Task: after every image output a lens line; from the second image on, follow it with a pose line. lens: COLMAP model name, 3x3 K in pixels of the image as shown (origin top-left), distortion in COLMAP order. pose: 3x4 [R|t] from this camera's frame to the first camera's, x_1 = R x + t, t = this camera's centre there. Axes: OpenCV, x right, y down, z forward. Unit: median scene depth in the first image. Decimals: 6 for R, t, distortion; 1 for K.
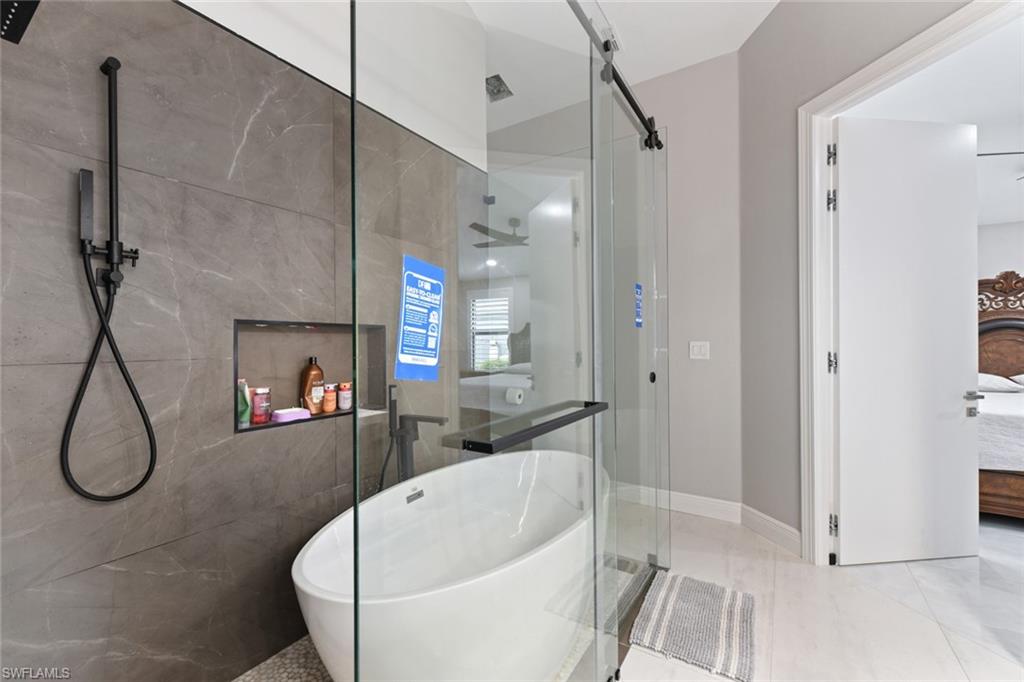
lens RADIAL K [[440.6, 0, 501.2], [0, 440.6, 339.5], [0, 0, 1]] dist [-0.000676, -0.000949]
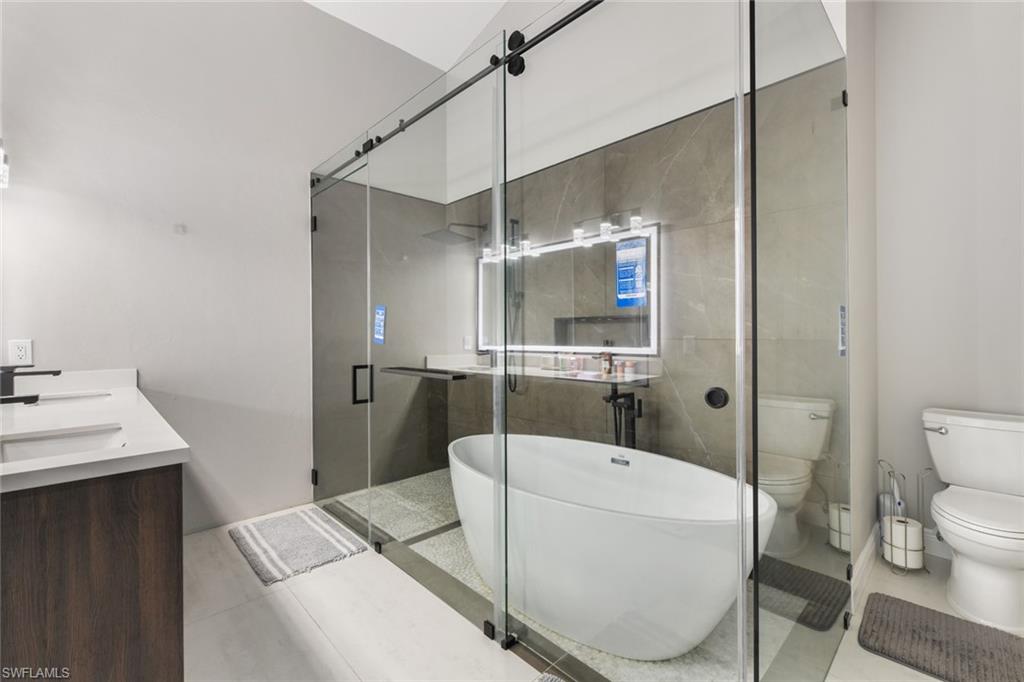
lens RADIAL K [[440.6, 0, 517.2], [0, 440.6, 332.3], [0, 0, 1]] dist [-0.000676, -0.000949]
pose [[-0.221045, 0.004590, -0.975253, 1.194447], [0.014514, 0.999894, 0.001417, 0.009640], [0.975156, -0.013842, -0.221088, 1.186942]]
